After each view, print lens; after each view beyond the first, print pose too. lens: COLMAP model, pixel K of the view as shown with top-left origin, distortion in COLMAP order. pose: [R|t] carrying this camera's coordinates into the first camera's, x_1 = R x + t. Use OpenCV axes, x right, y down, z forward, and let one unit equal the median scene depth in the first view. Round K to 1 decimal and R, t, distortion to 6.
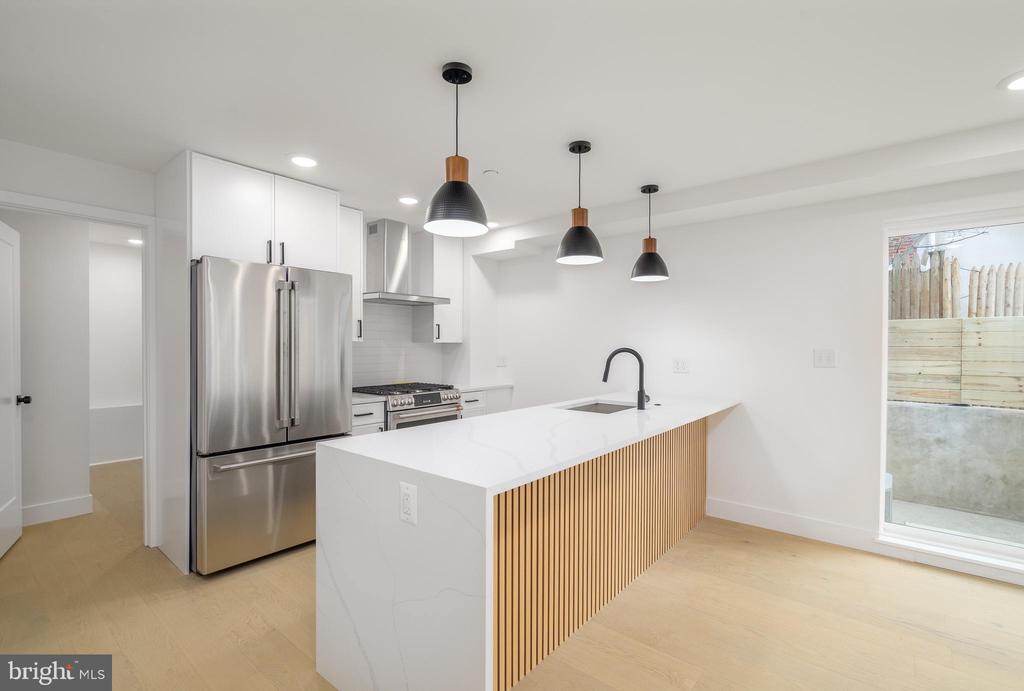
lens RADIAL K [[474.2, 0, 511.5], [0, 474.2, 348.0], [0, 0, 1]] dist [-0.008153, 0.004249]
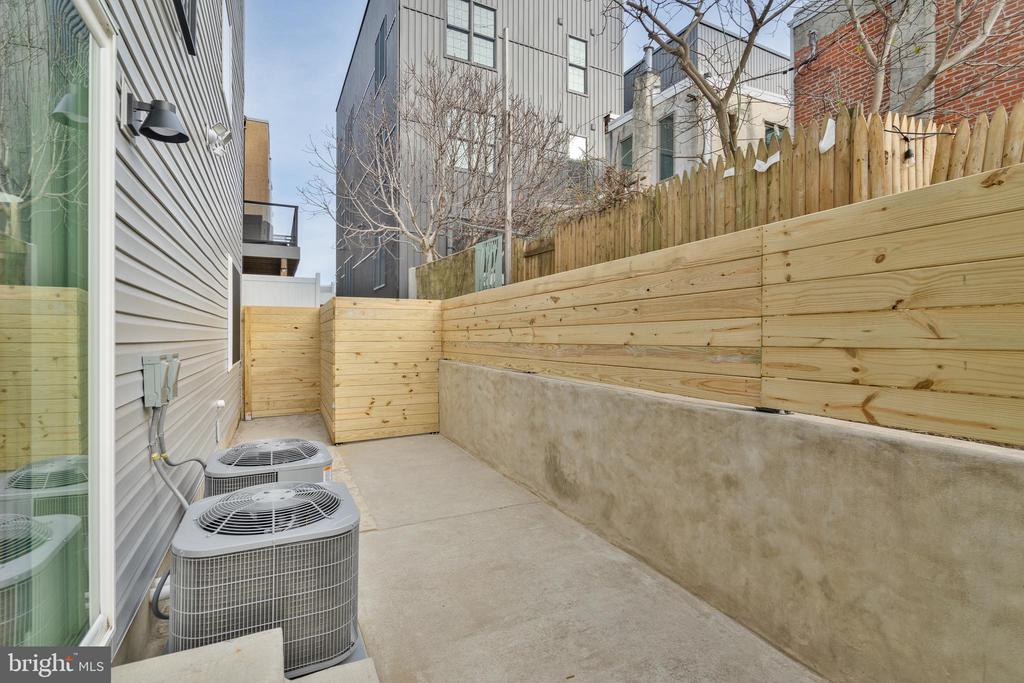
lens RADIAL K [[474.2, 0, 520.0], [0, 474.2, 333.2], [0, 0, 1]] dist [-0.008153, 0.004249]
pose [[0.914991, -0.004786, -0.403447, 0.967702], [-0.001253, 0.999891, -0.014703, 0.054213], [0.403473, 0.013959, 0.914885, 0.493343]]
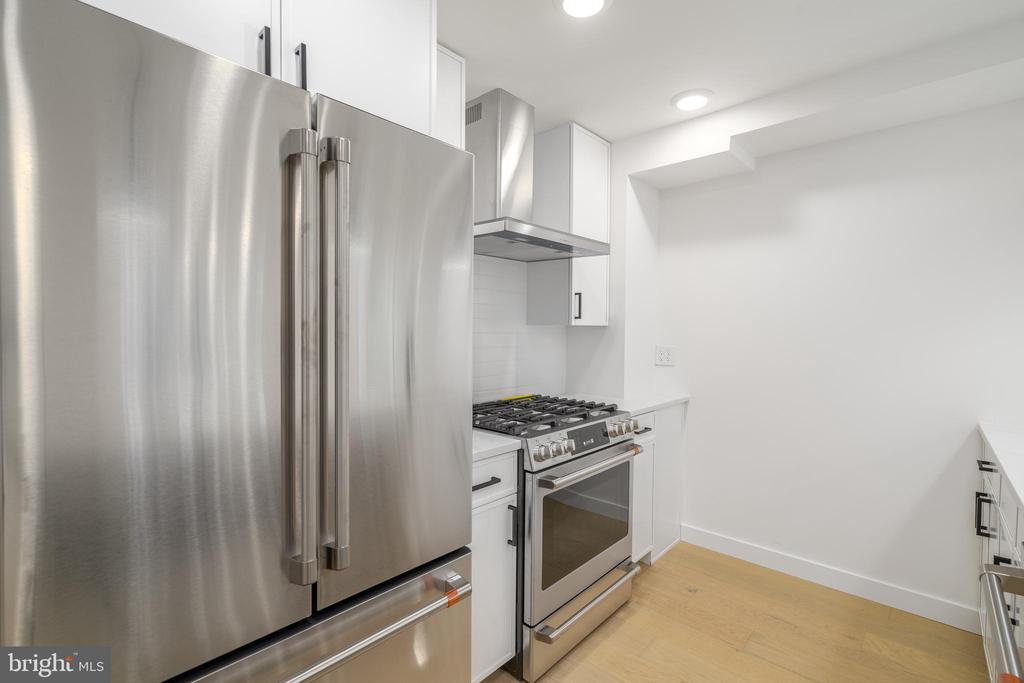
lens RADIAL K [[474.2, 0, 512.1], [0, 474.2, 337.1], [0, 0, 1]] dist [-0.008153, 0.004249]
pose [[0.998809, 0.001885, -0.048758, -0.206977], [-0.001716, 0.999992, 0.003503, 0.000428], [0.048765, -0.003415, 0.998804, 0.437638]]
